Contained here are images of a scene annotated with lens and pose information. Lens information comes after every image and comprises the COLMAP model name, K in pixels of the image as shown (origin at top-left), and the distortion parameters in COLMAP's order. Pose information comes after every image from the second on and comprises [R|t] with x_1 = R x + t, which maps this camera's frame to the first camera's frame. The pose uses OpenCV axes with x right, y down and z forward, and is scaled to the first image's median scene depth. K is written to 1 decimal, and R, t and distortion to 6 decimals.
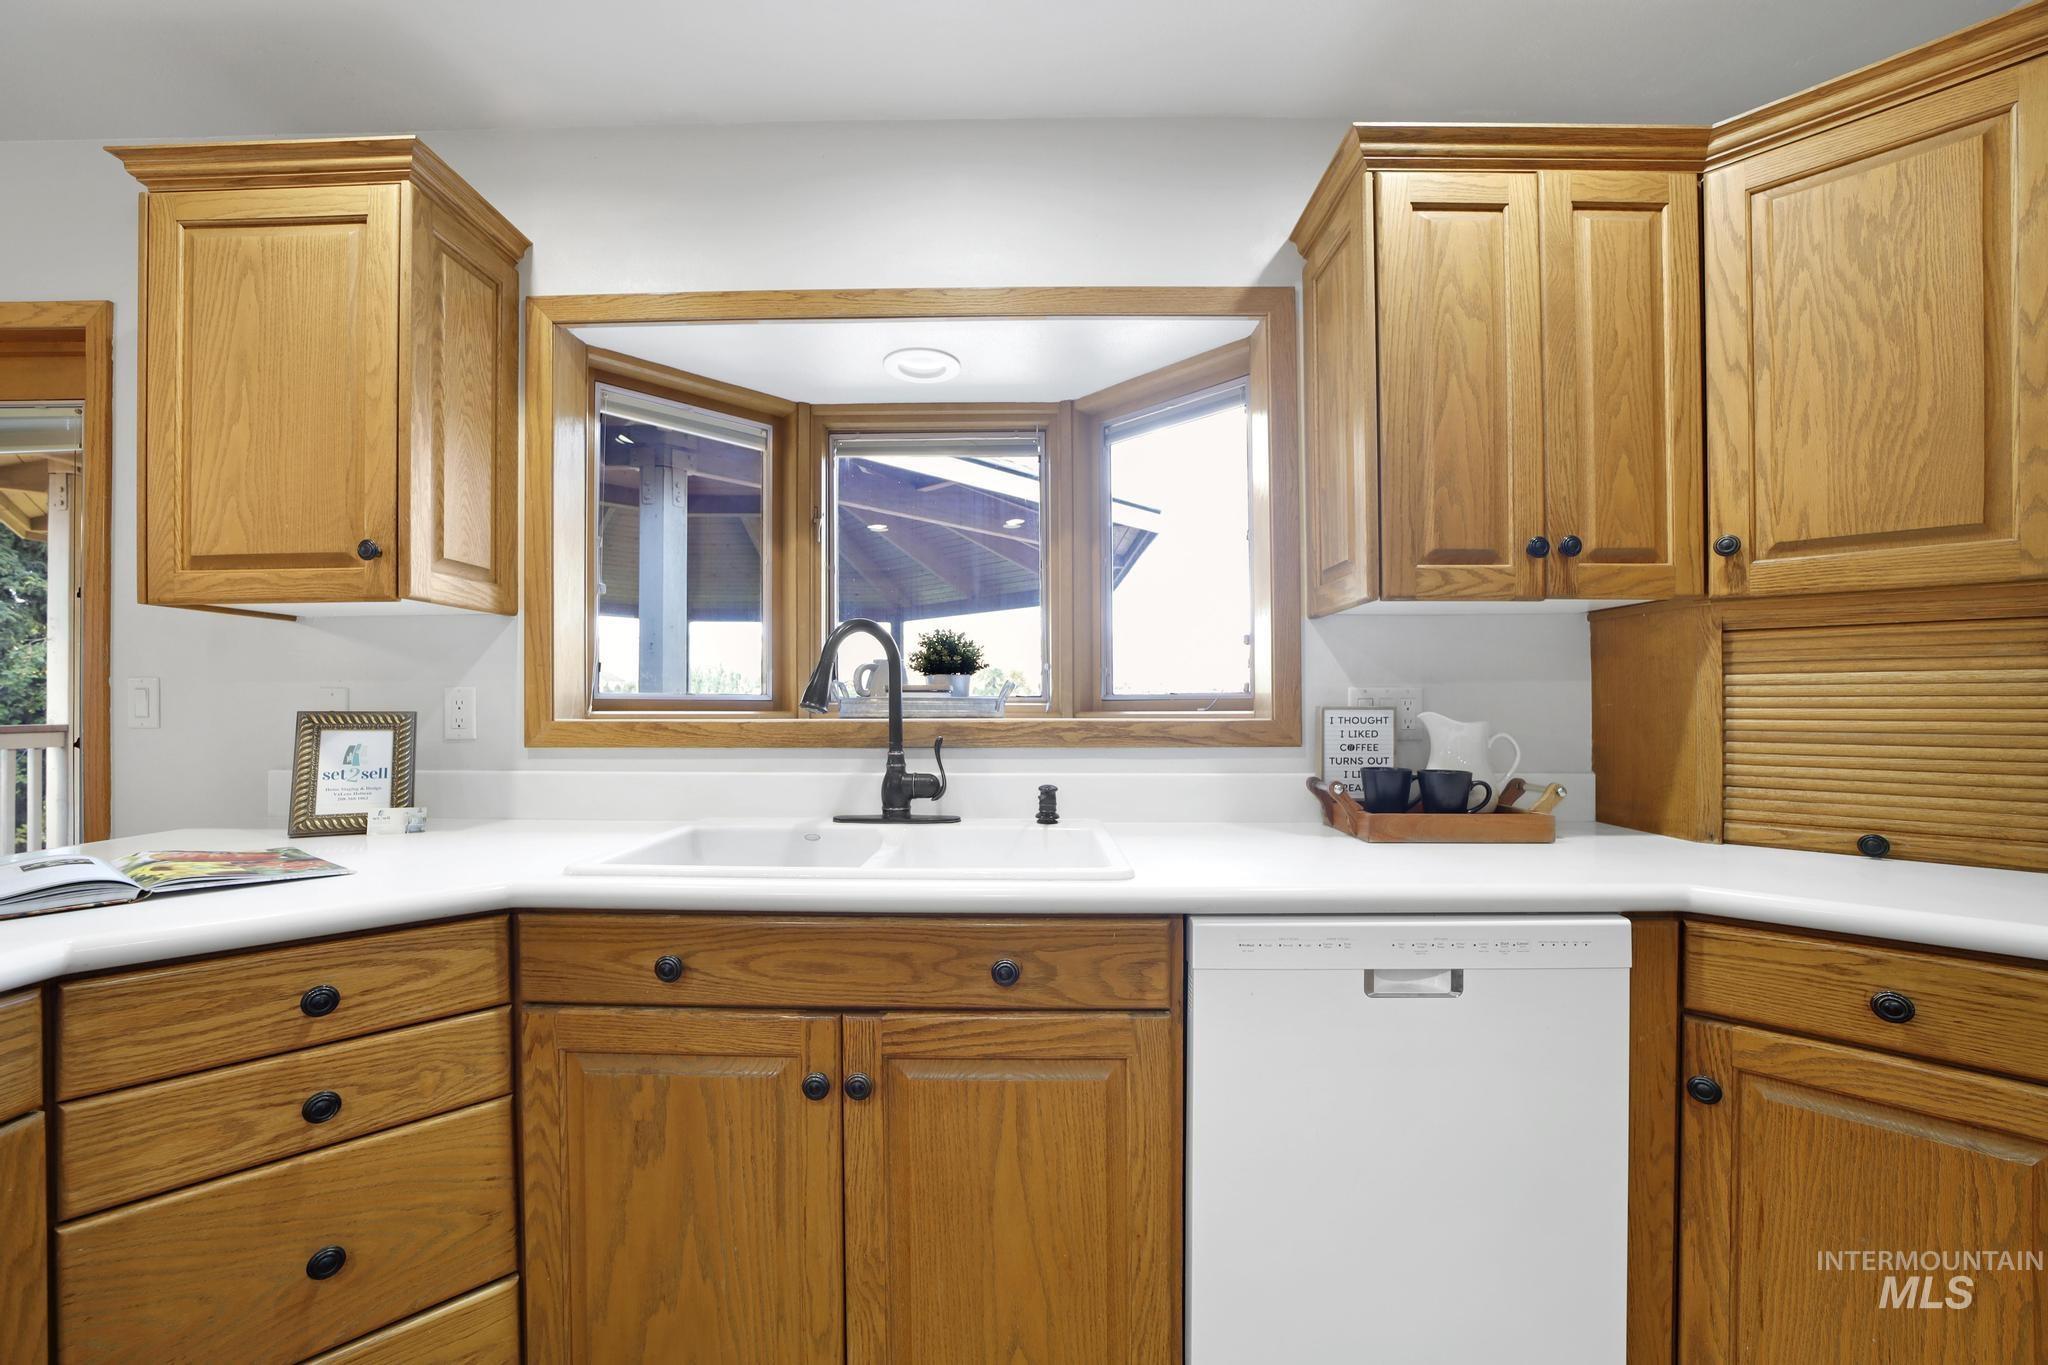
lens RADIAL K [[813.4, 0, 1013.8], [0, 813.4, 701.1], [0, 0, 1]] dist [-0.044651, 0.009931]
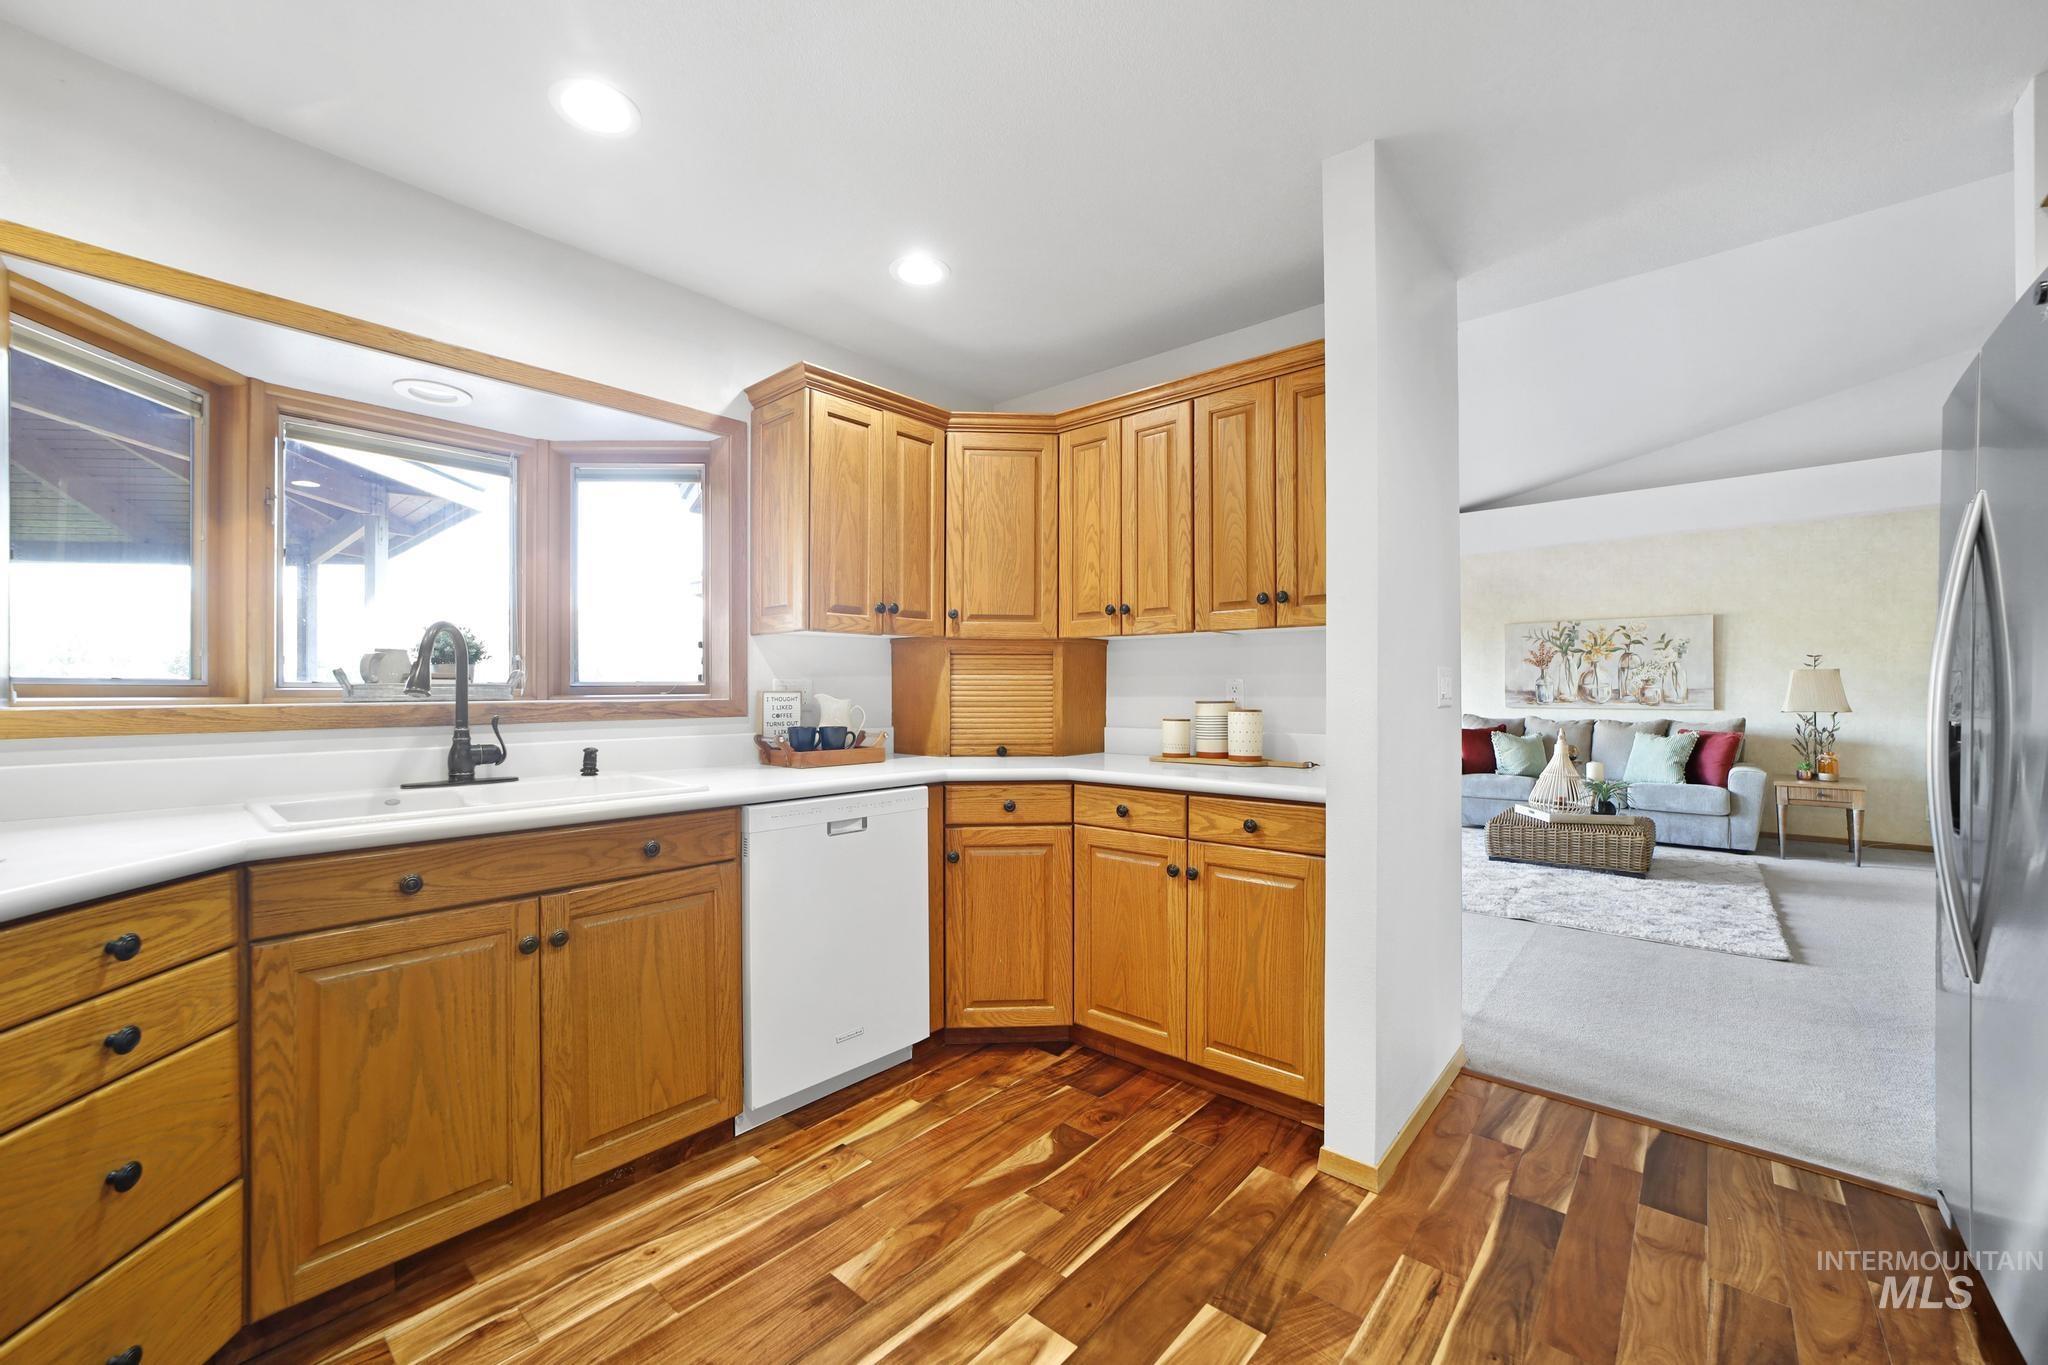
lens RADIAL K [[811.7, 0, 1016.9], [0, 811.7, 680.7], [0, 0, 1]] dist [-0.041199, 0.012958]
pose [[0.643486, 0.005419, 0.765439, -0.657545], [-0.003004, 0.999985, -0.004554, -0.008934], [-0.765452, 0.000631, 0.643493, -0.537395]]
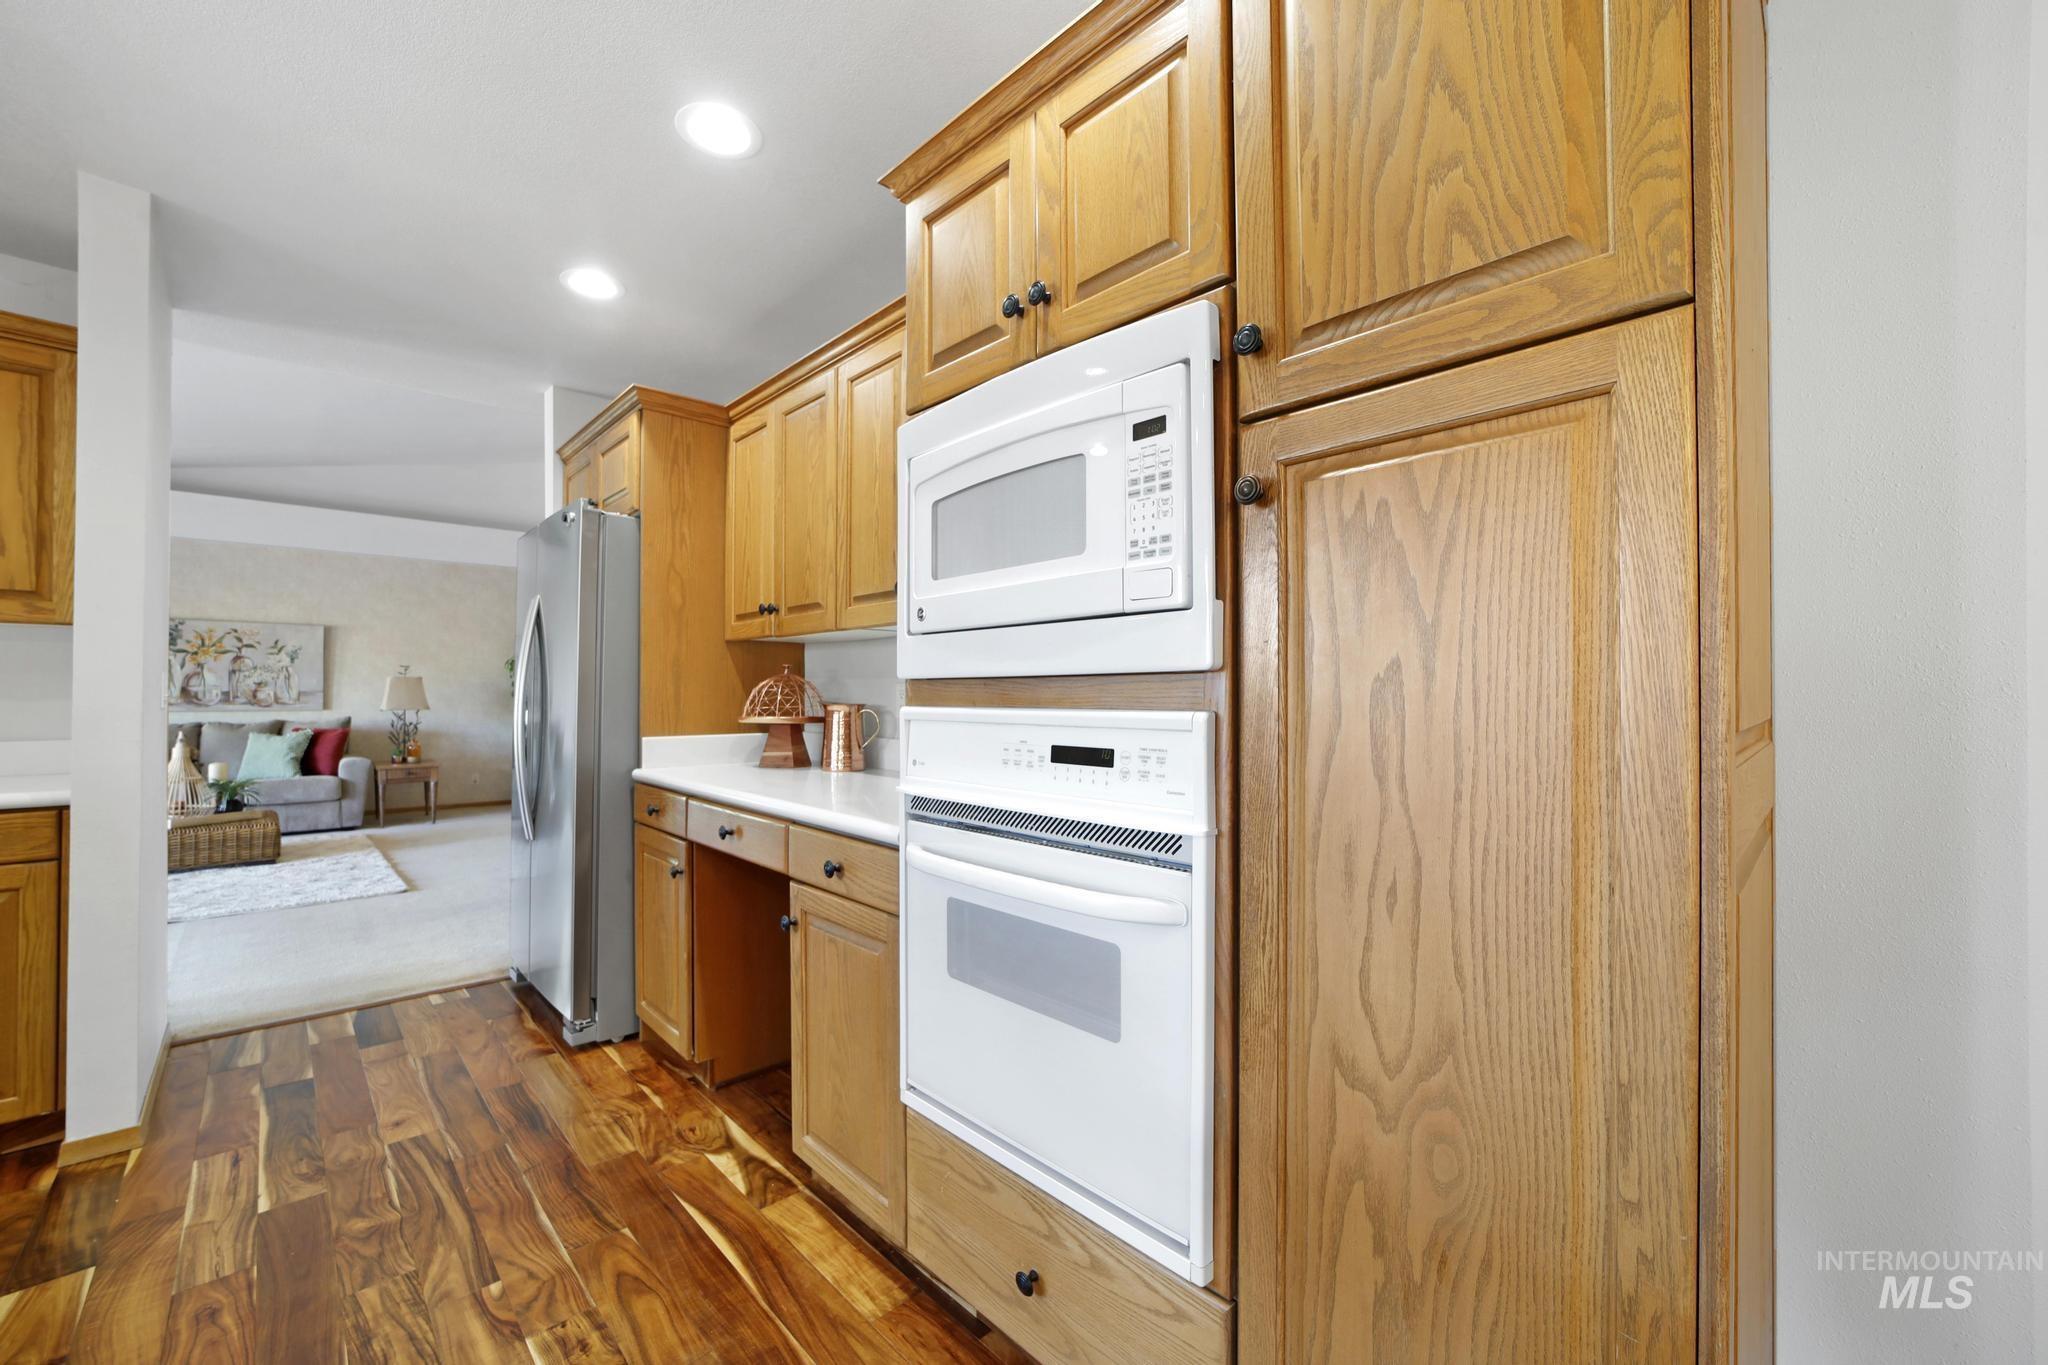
lens RADIAL K [[803.6, 0, 1015.1], [0, 803.6, 683.3], [0, 0, 1]] dist [-0.037903, 0.008906]
pose [[-0.703831, 0.003494, 0.710359, -1.447347], [-0.007426, 0.999897, -0.012276, -0.017572], [-0.710328, -0.013916, -0.703733, -0.264242]]
